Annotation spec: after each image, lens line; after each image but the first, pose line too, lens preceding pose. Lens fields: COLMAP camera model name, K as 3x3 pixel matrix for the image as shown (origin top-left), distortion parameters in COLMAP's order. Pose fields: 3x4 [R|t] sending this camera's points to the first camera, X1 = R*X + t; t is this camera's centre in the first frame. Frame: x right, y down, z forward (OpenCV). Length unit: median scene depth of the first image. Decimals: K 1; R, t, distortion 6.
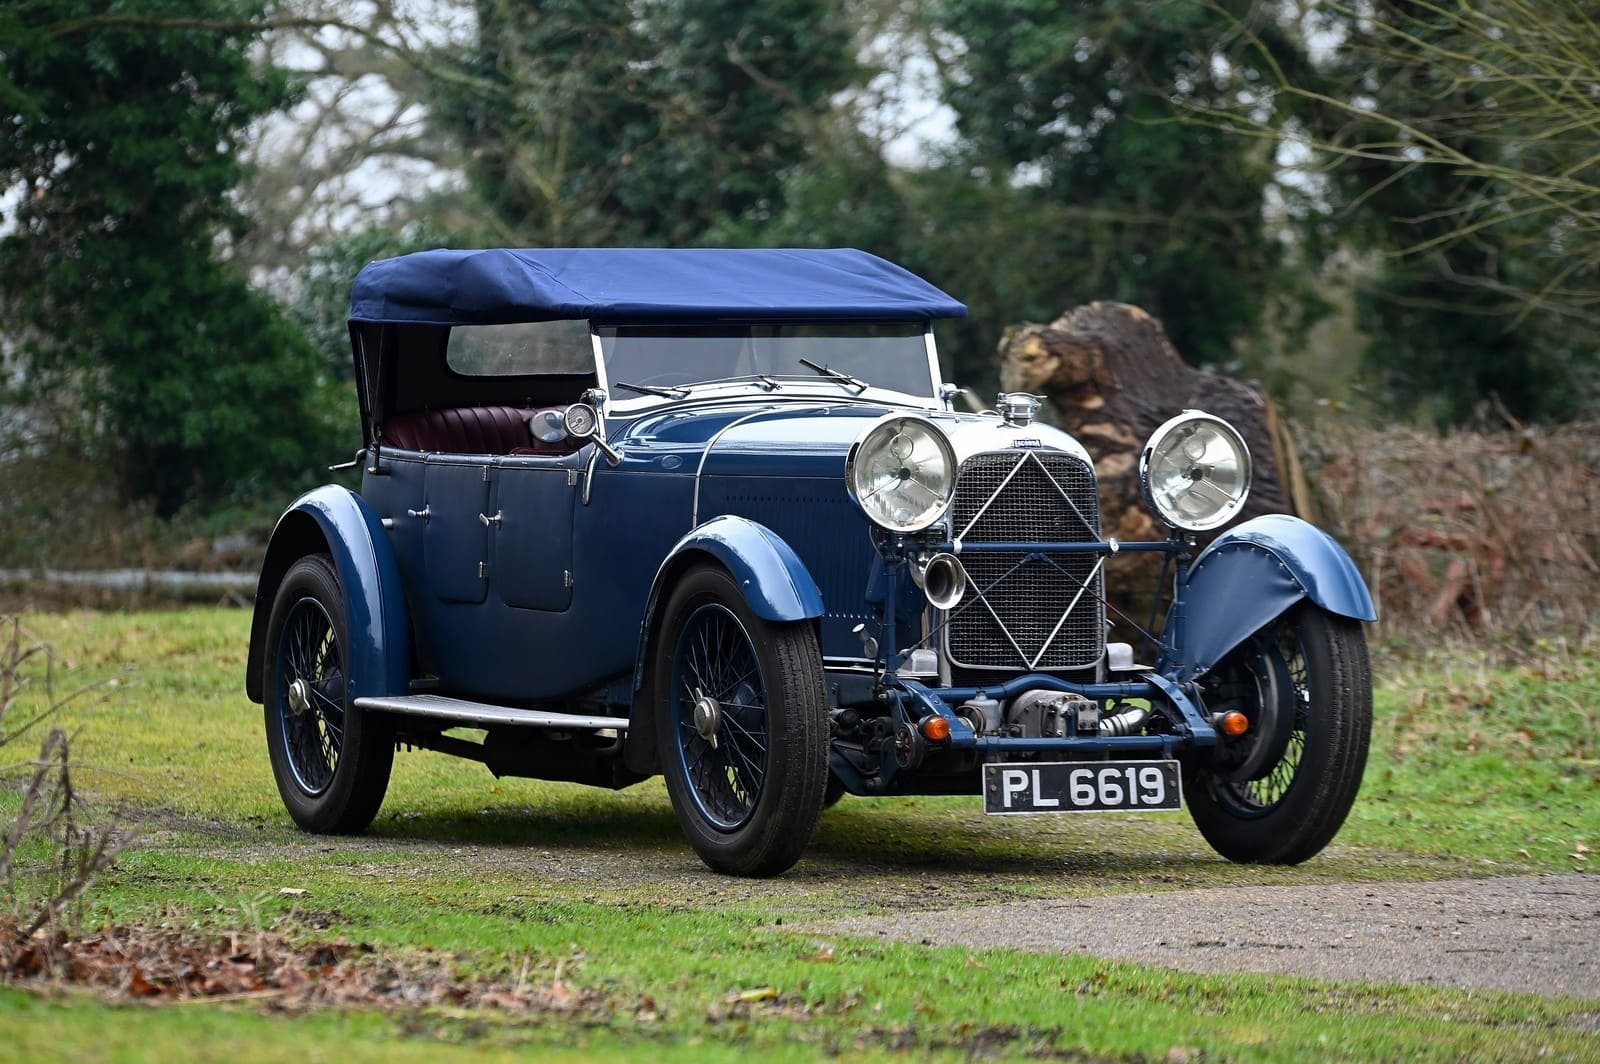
lens RADIAL K [[7704.4, 0, 800.0], [0, 7704.4, 532.0], [0, 0, 1]] dist [1.504302, -3.288600]
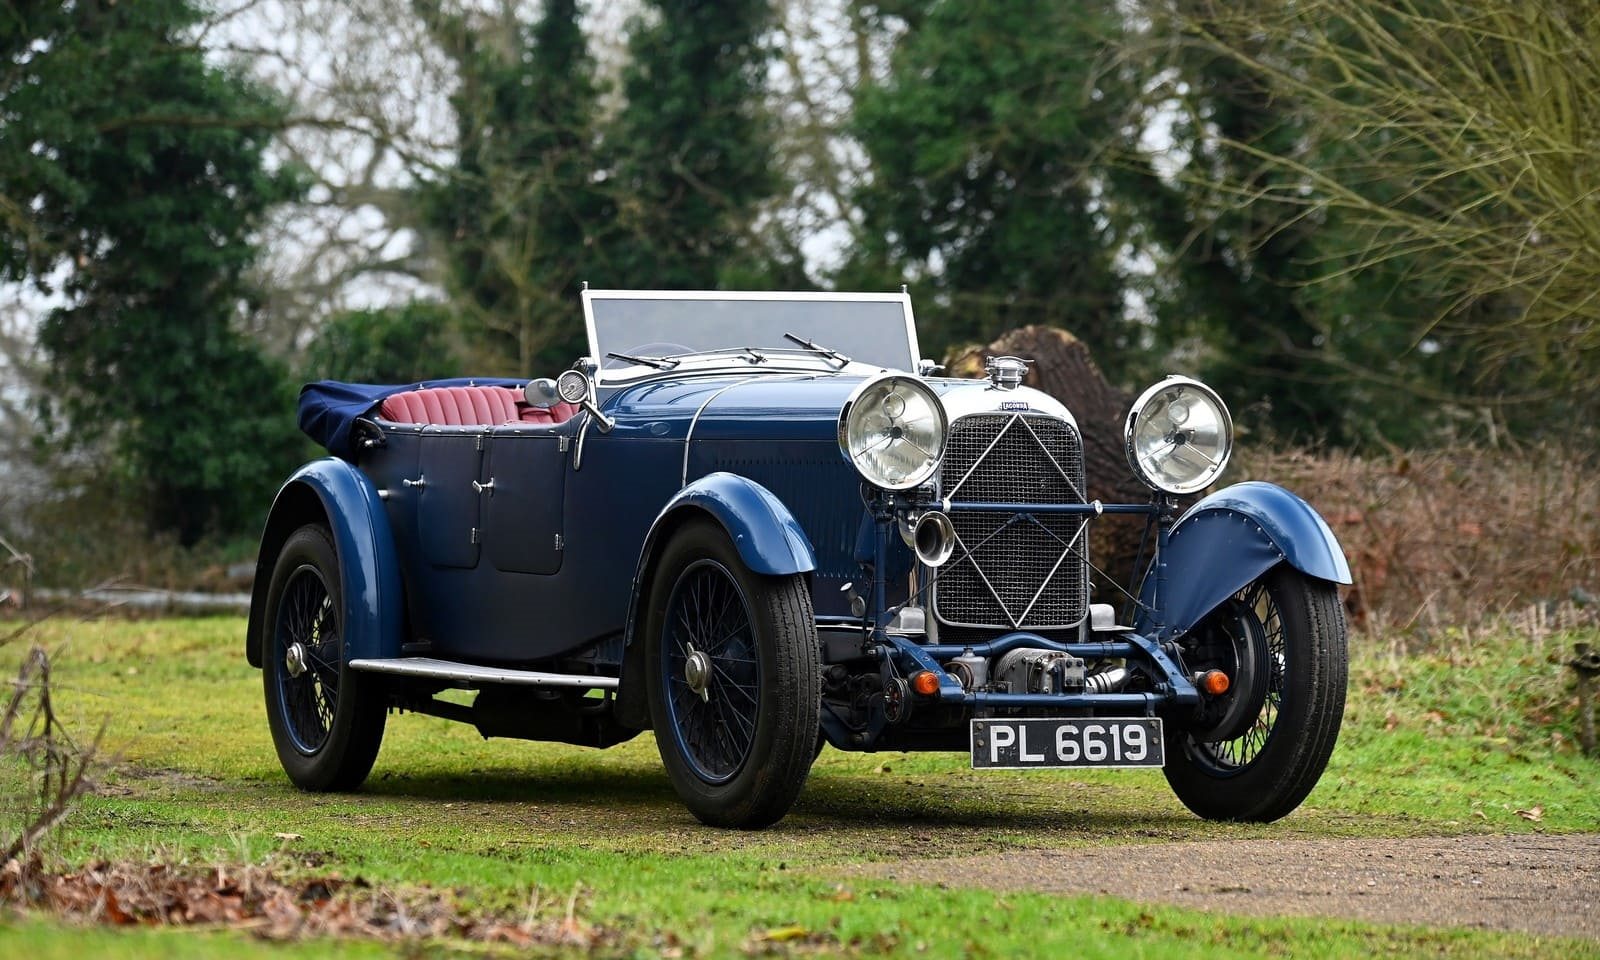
lens RADIAL K [[6135.1, 0, 843.3], [0, 6135.1, 482.3], [0, 0, 1]] dist [0.717592, 0.546390]
pose [[0.999689, 0.010719, 0.022535, -0.011293], [-0.010281, 0.999757, -0.019481, 0.014543], [-0.022739, 0.019243, 0.999556, 0.189801]]
